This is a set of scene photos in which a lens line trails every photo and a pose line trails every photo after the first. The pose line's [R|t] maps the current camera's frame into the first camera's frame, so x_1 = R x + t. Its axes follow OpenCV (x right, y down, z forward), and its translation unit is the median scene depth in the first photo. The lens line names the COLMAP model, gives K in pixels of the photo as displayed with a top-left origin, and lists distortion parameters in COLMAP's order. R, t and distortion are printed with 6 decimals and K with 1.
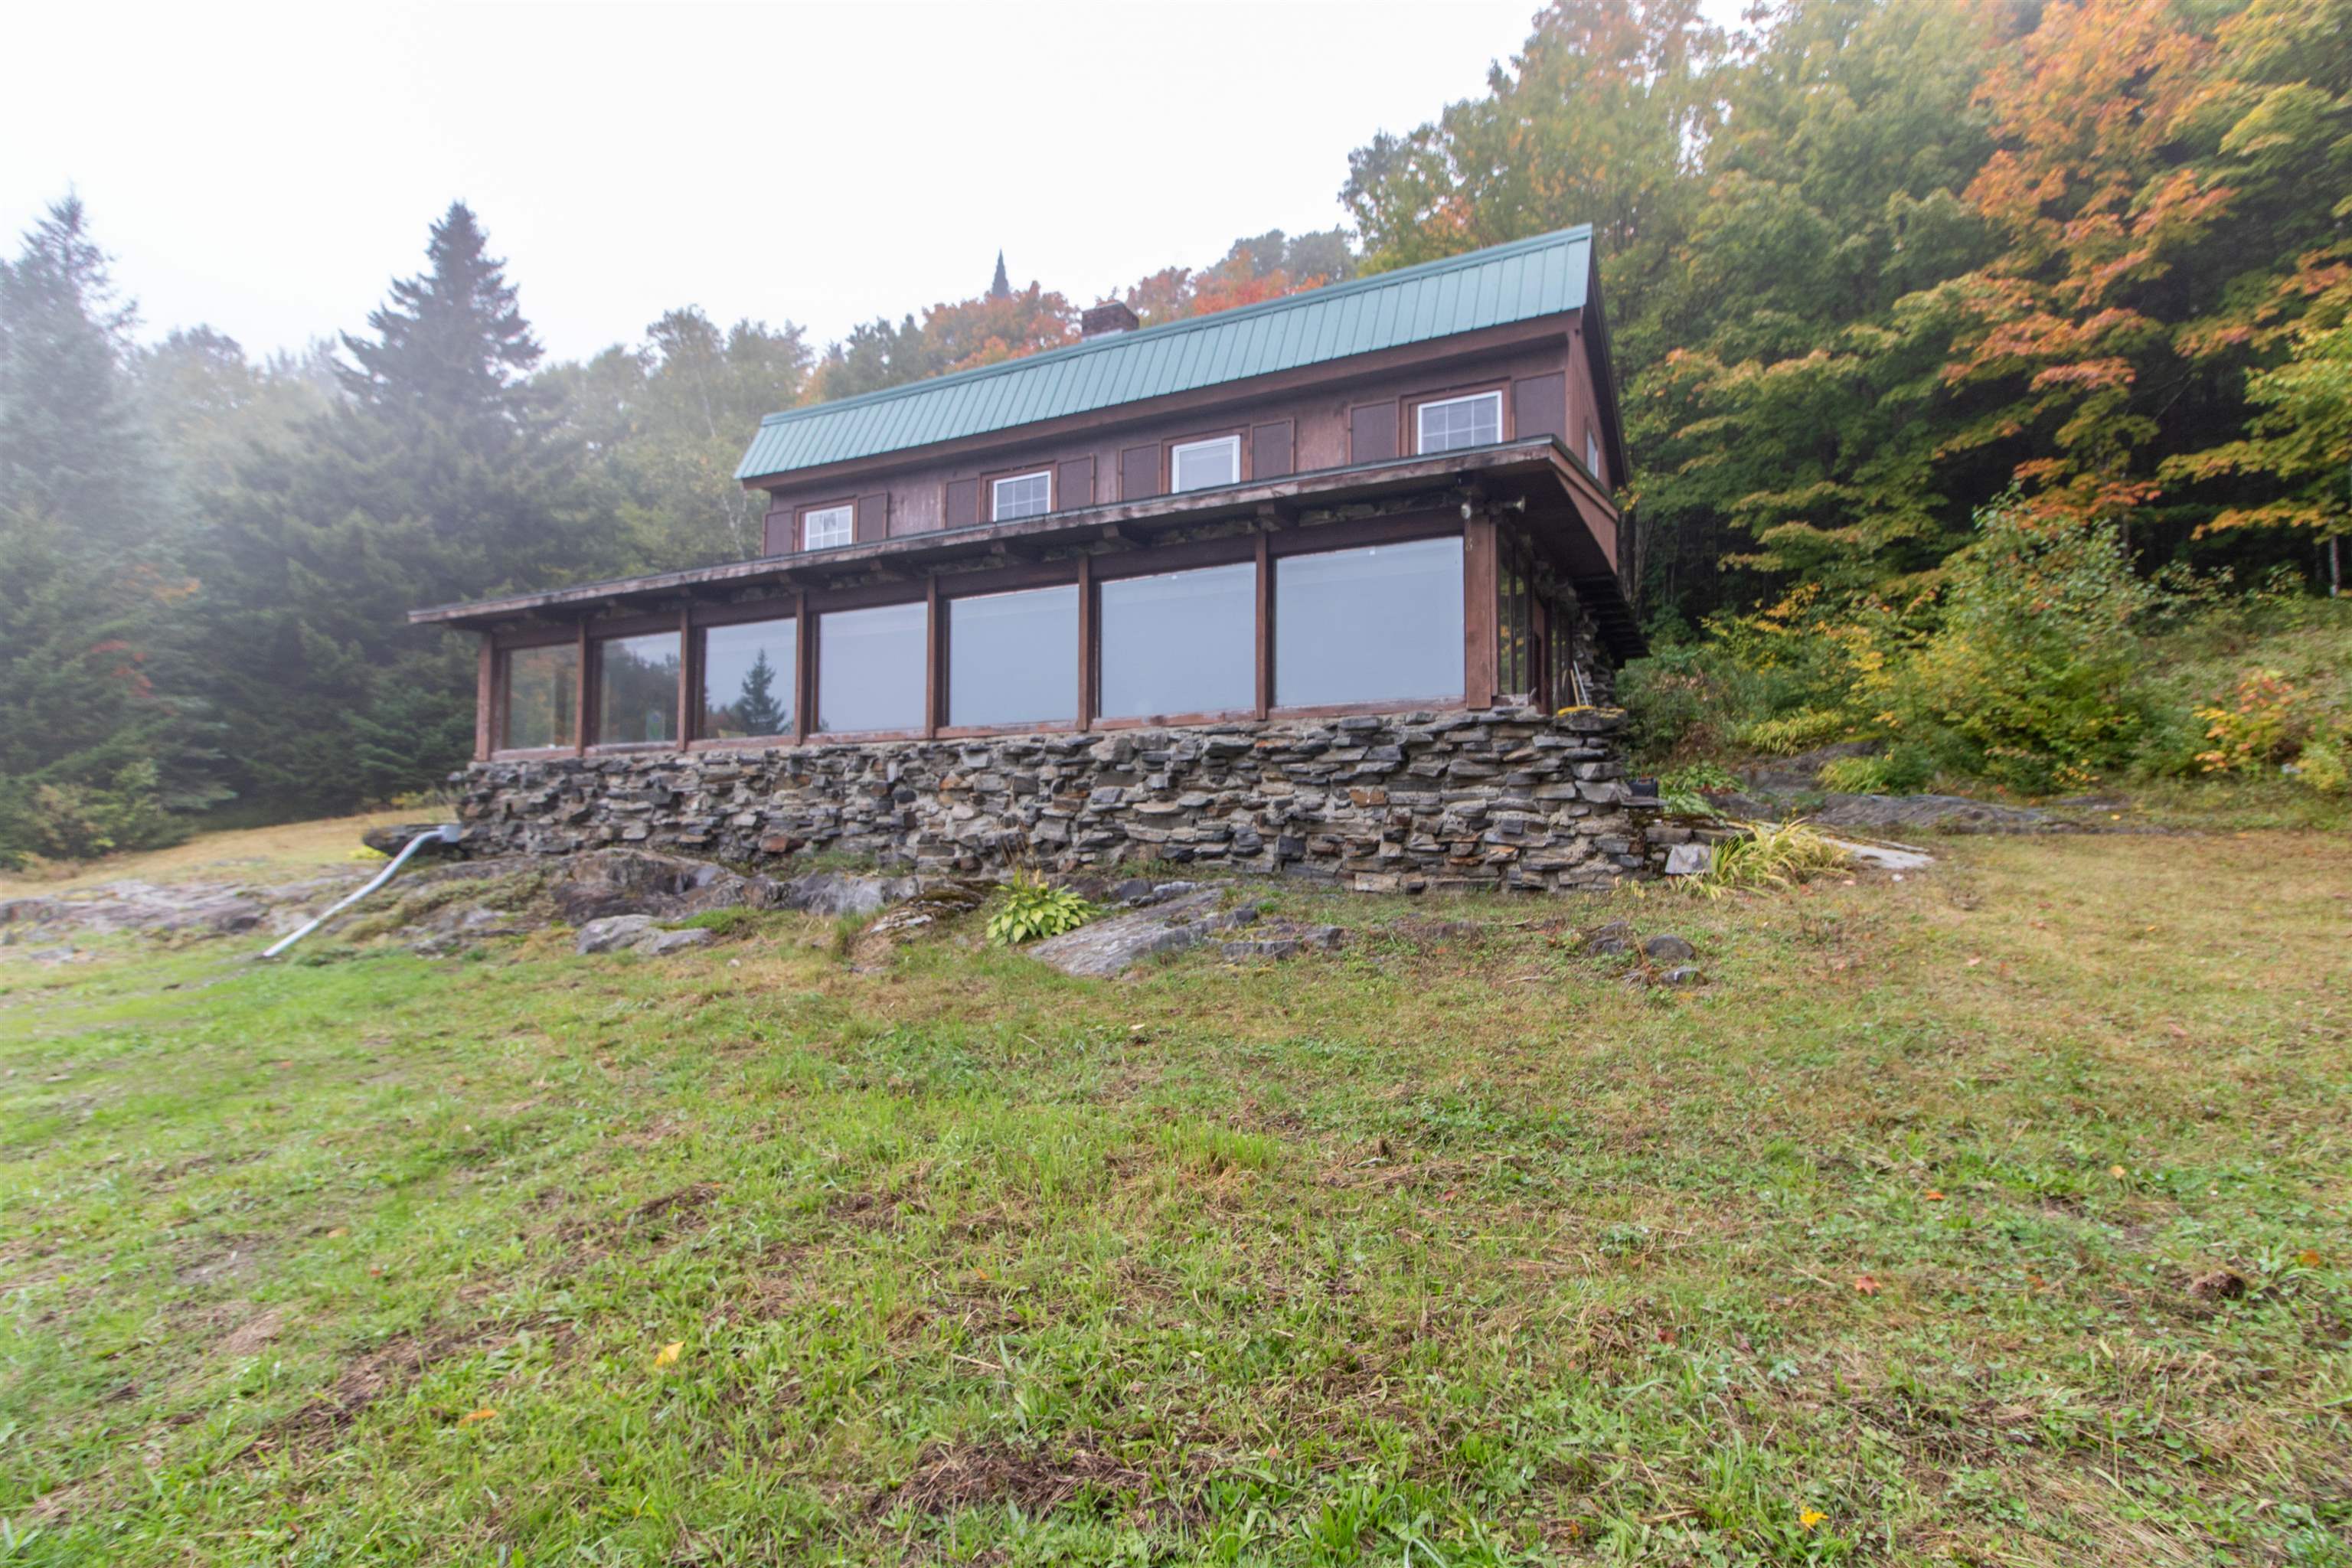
lens RADIAL K [[1075.7, 0, 1093.5], [0, 1075.7, 774.1], [0, 0, 1]] dist [0.002559, 0.000442]
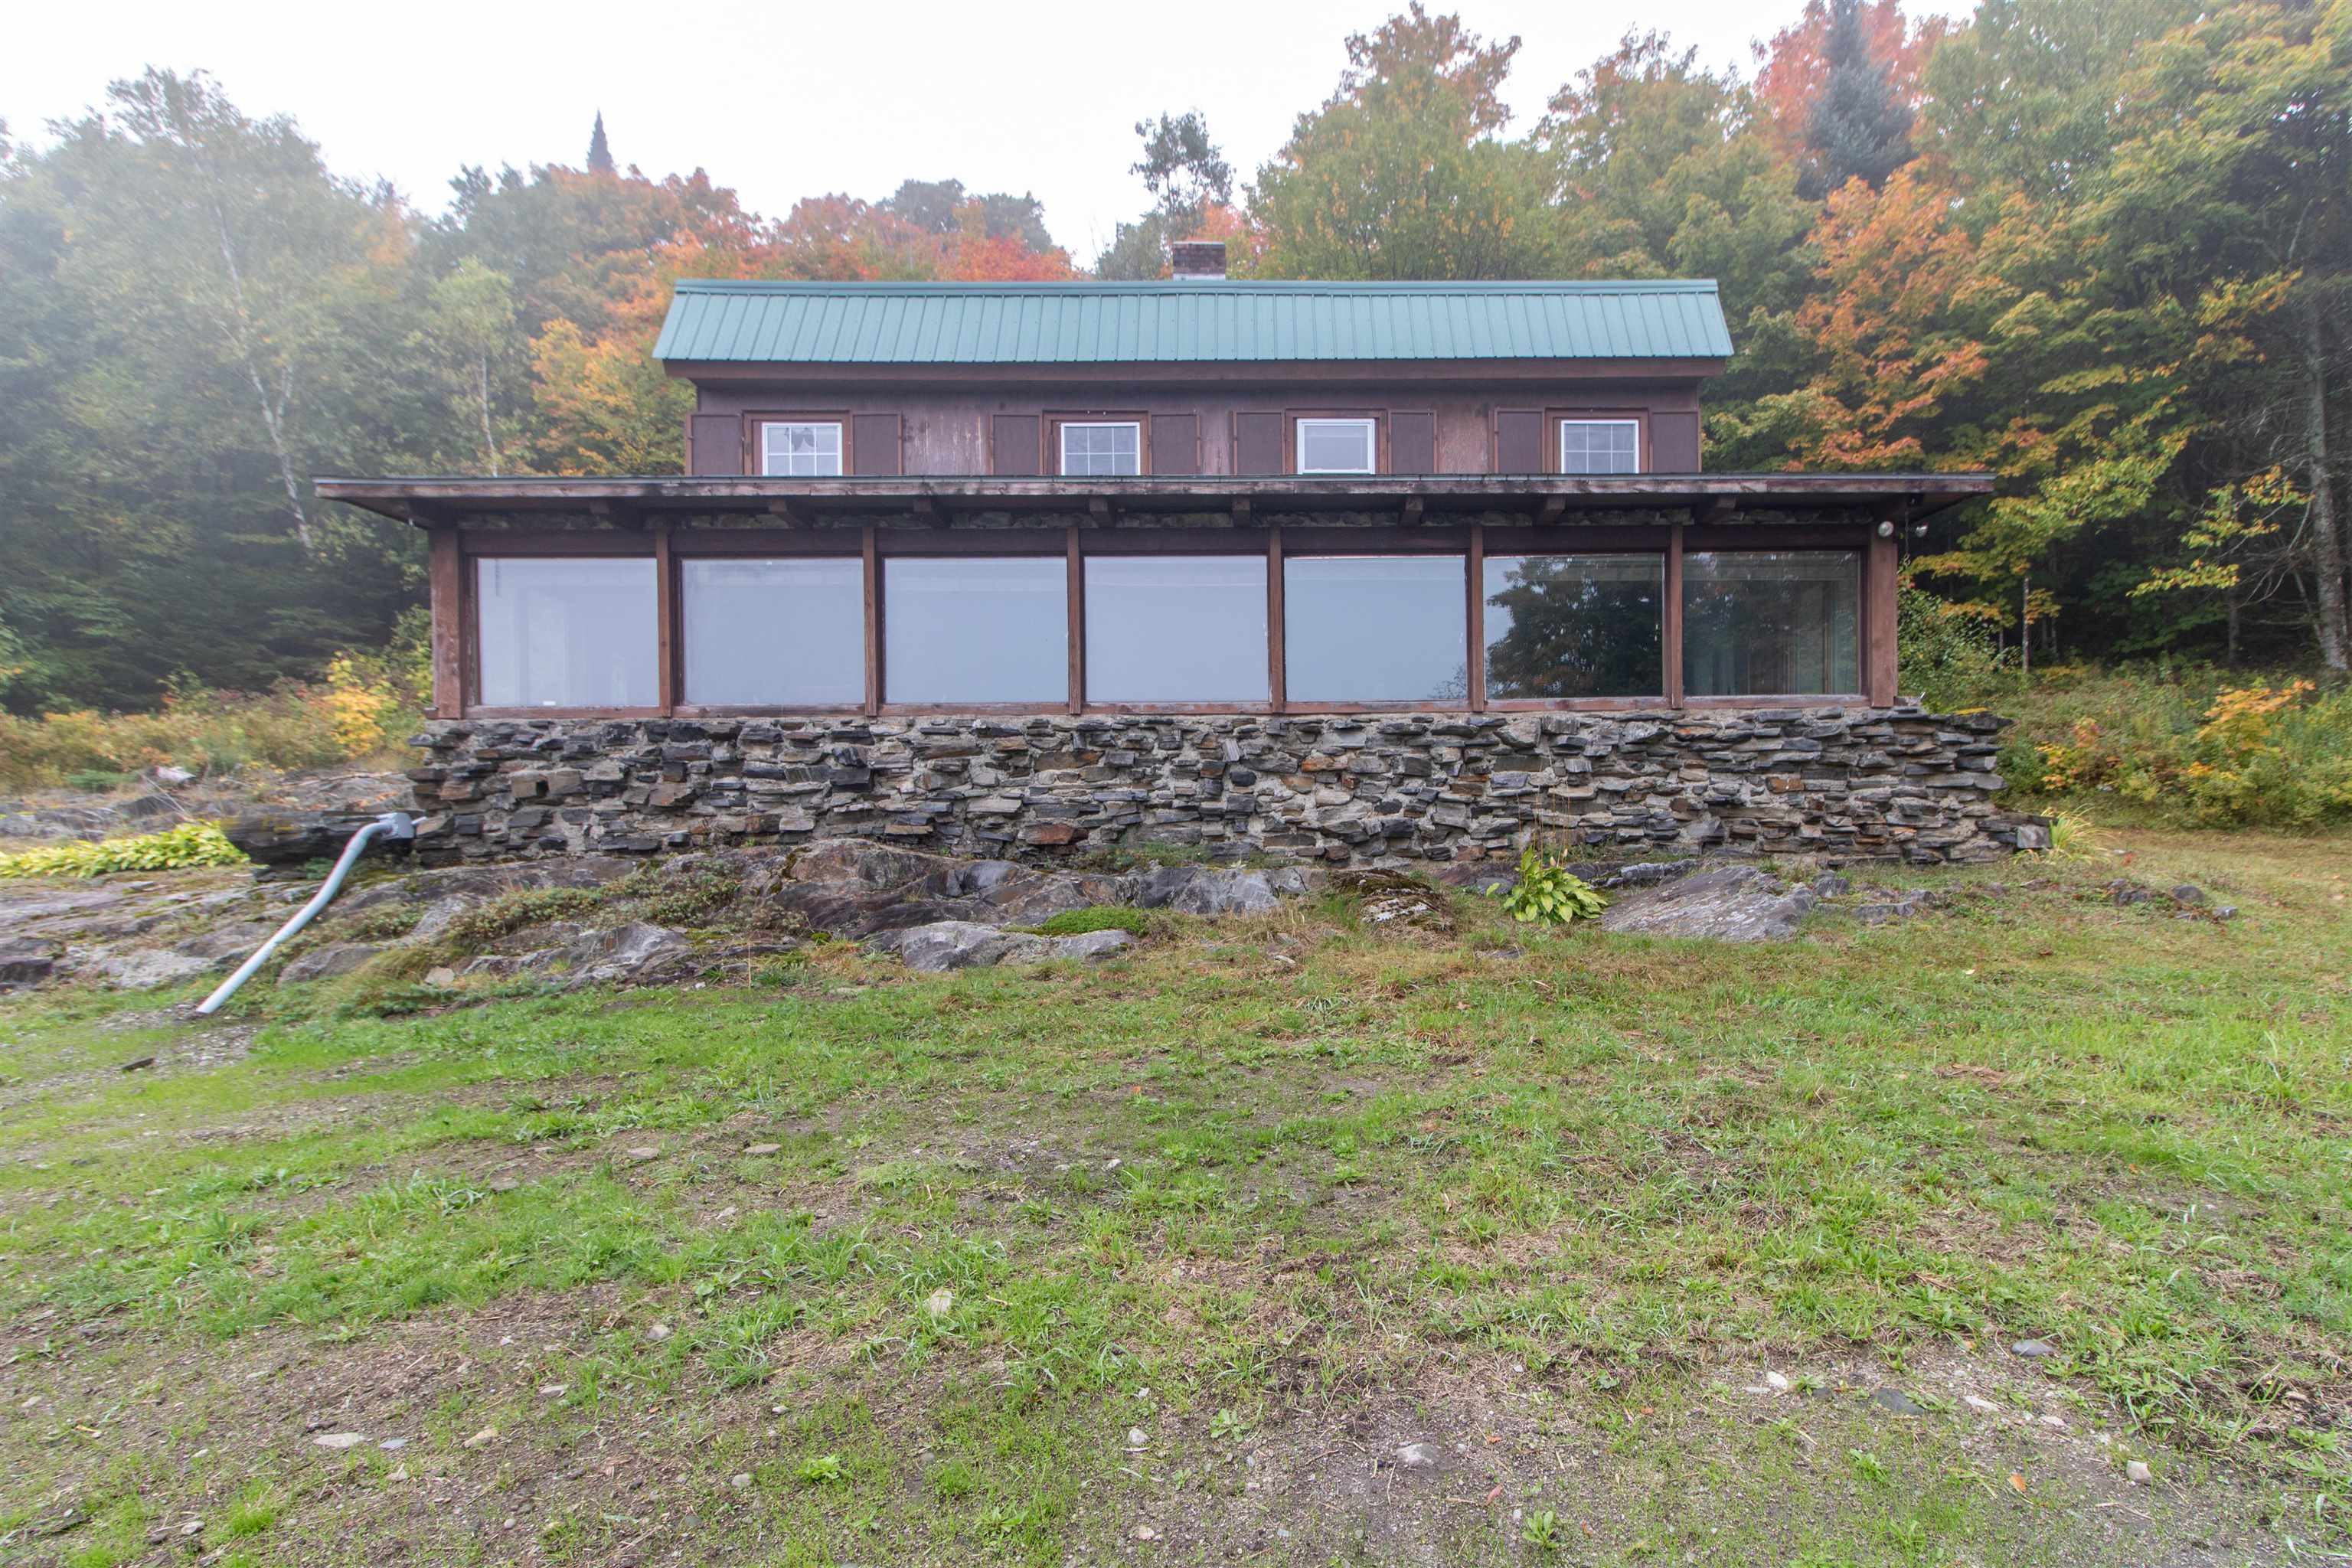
lens RADIAL K [[1160.4, 0, 1176.7], [0, 1160.4, 879.3], [0, 0, 1]] dist [0.000837, -0.000125]
pose [[0.887393, -0.010225, 0.460901, -0.687435], [-0.019822, 0.997983, 0.060303, 0.048759], [-0.460588, -0.062648, 0.885400, 0.192392]]
